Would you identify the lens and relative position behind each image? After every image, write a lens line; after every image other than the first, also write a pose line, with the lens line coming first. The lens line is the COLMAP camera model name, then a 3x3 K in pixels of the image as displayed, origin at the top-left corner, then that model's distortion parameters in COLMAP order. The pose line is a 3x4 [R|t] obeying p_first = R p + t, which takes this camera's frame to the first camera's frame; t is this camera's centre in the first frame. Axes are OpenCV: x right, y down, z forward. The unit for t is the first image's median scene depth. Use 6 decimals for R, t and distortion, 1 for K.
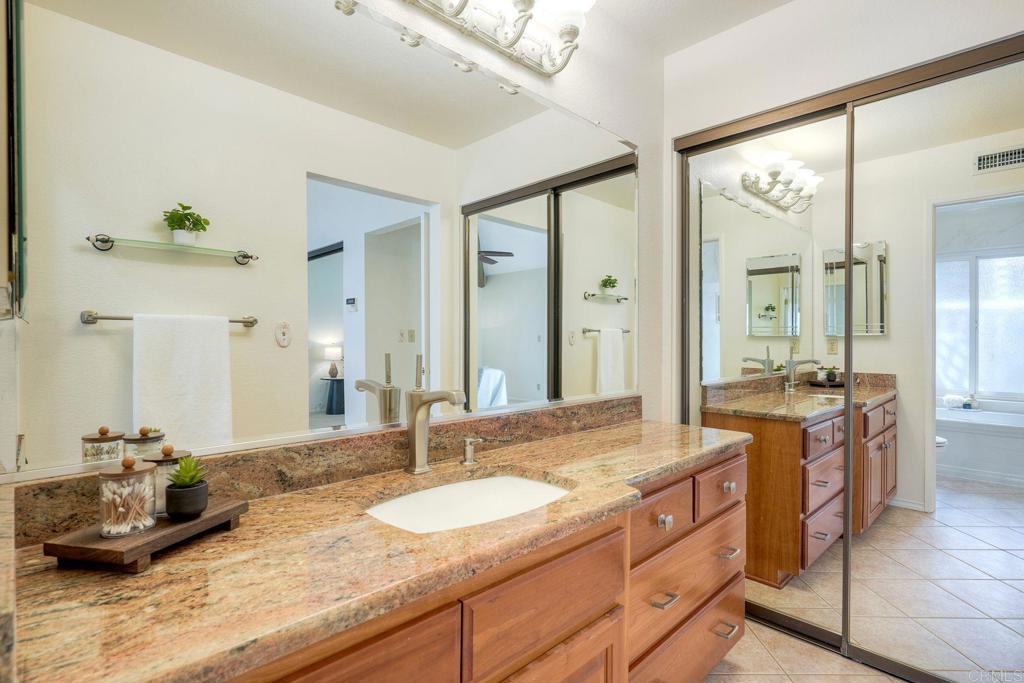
lens RADIAL K [[513.8, 0, 512.0], [0, 513.8, 341.5], [0, 0, 1]] dist [0.003304, 0.000238]
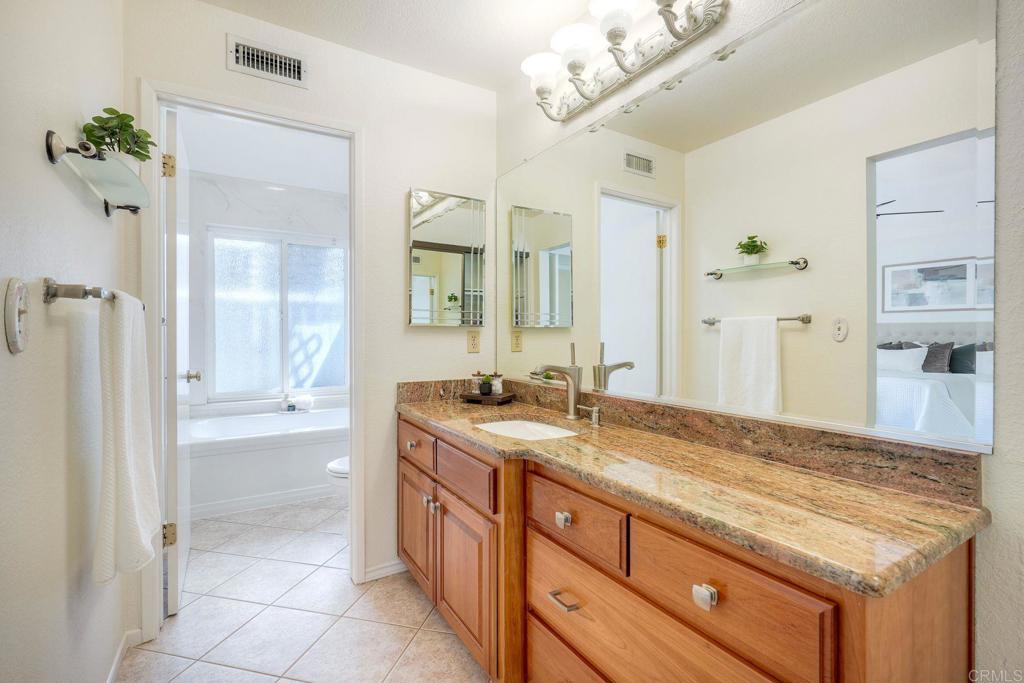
lens RADIAL K [[467.9, 0, 512.0], [0, 467.9, 341.5], [0, 0, 1]] dist [0.001474, 0.000426]
pose [[-0.245519, 0.010024, -0.969340, 0.852335], [-0.005375, 0.999917, 0.011702, 0.004309], [0.969377, 0.008084, -0.245445, 0.813900]]
